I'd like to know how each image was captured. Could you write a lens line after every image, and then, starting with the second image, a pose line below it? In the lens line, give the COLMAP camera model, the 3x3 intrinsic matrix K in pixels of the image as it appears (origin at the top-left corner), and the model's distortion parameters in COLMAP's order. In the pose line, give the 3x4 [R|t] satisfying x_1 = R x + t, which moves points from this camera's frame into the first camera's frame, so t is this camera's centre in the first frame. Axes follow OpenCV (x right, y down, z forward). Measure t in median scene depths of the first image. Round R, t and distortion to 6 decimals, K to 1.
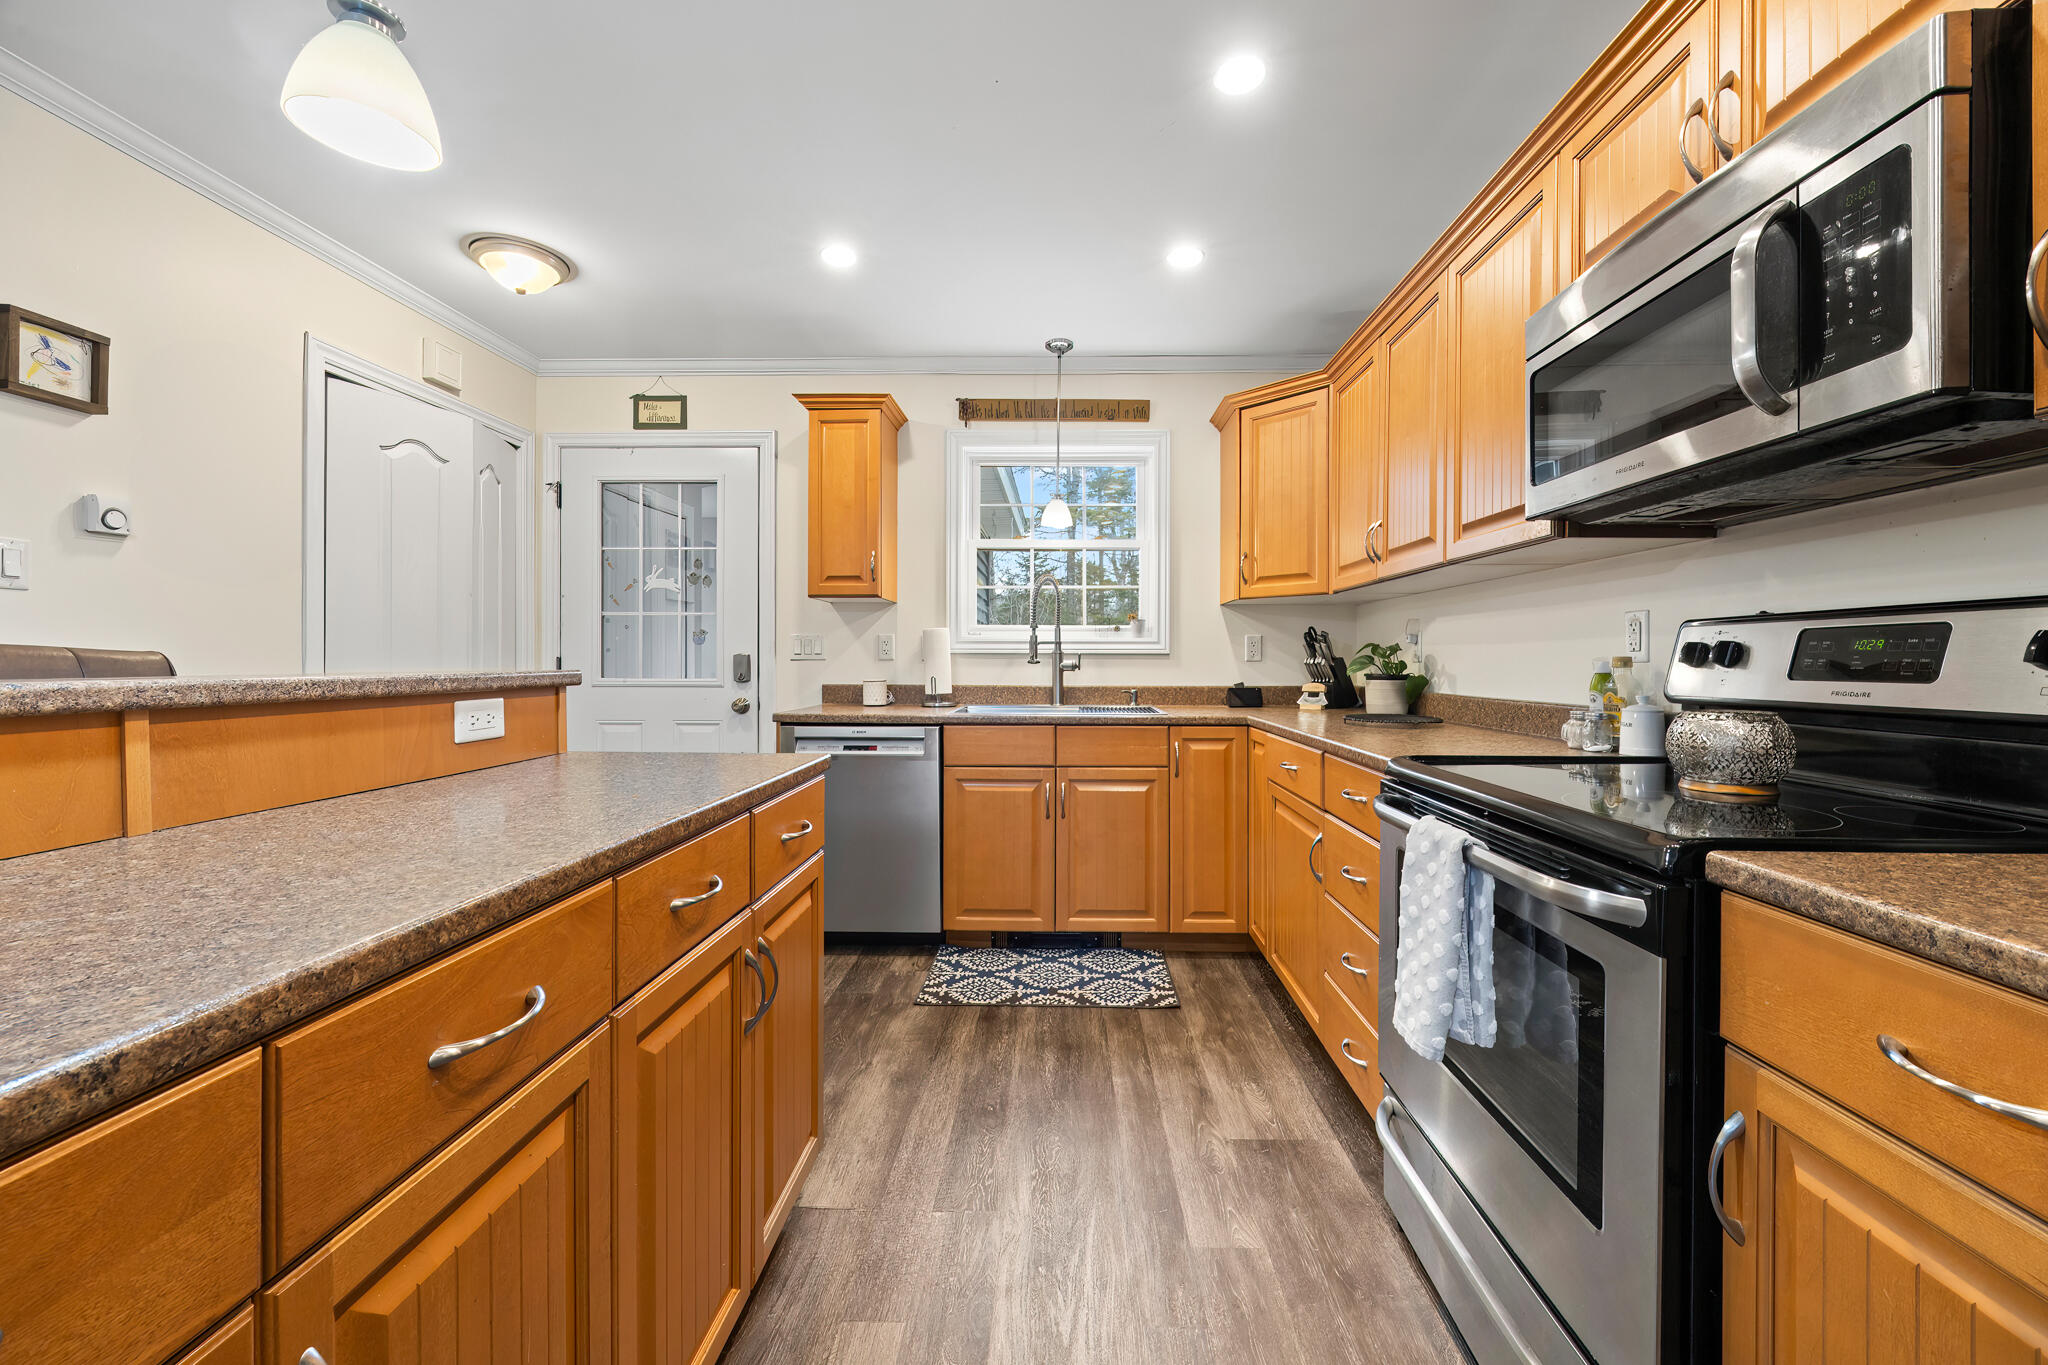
lens RADIAL K [[787.3, 0, 1053.8], [0, 787.3, 666.1], [0, 0, 1]] dist [-0.000399, -0.000065]
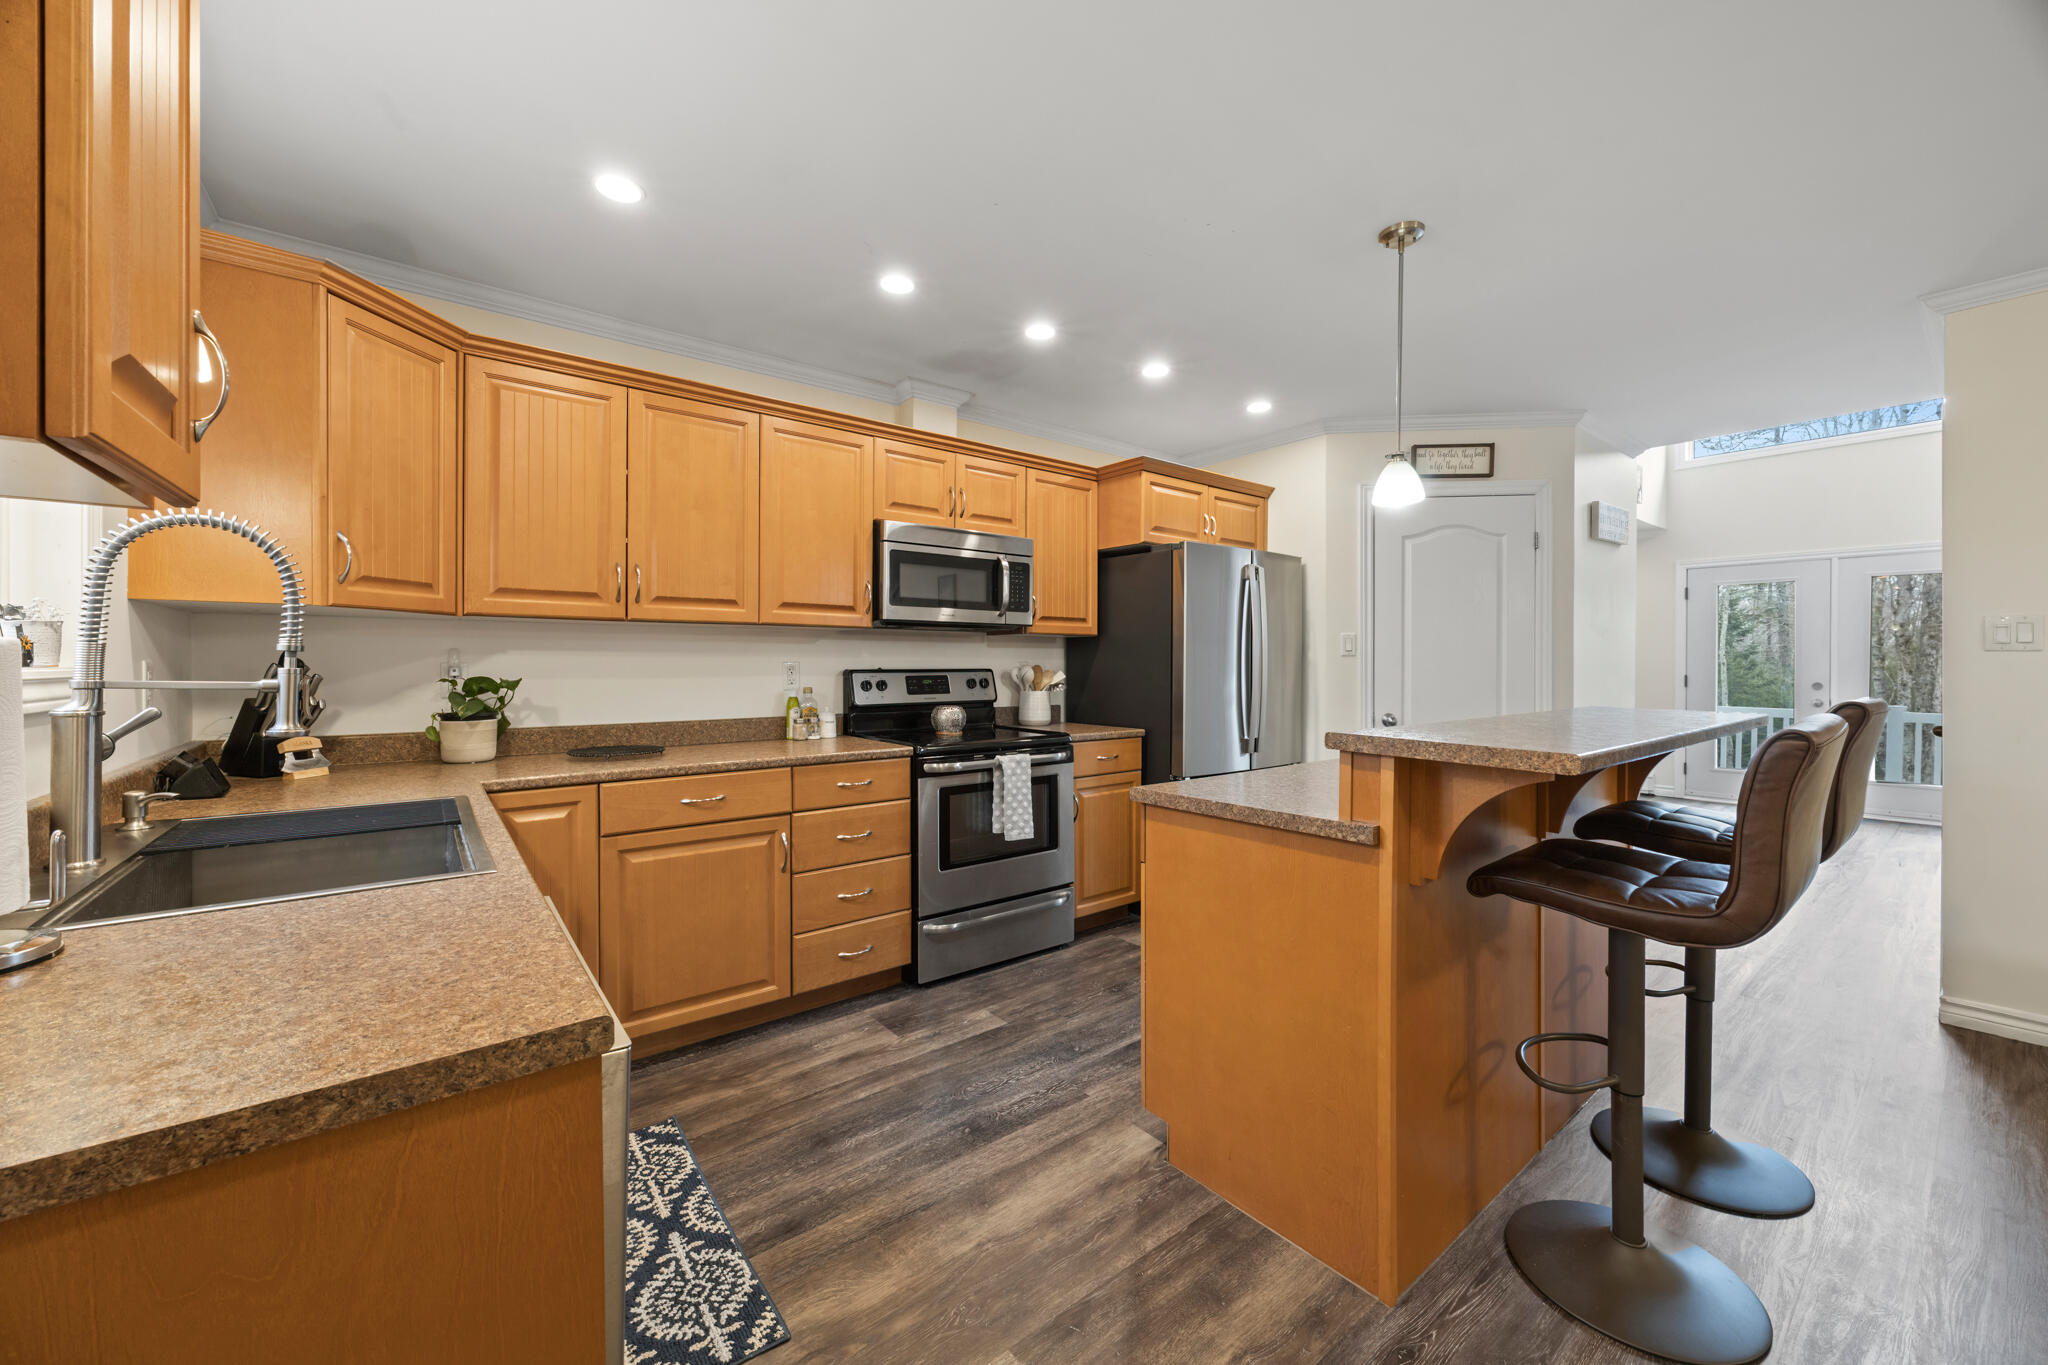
lens RADIAL K [[777.6, 0, 1029.1], [0, 777.6, 670.1], [0, 0, 1]] dist [-0.001048, 0.000046]
pose [[-0.630862, -0.011062, 0.775816, -0.642124], [0.002456, 0.999865, 0.016254, -0.050260], [-0.775891, 0.012159, -0.630749, 1.087806]]
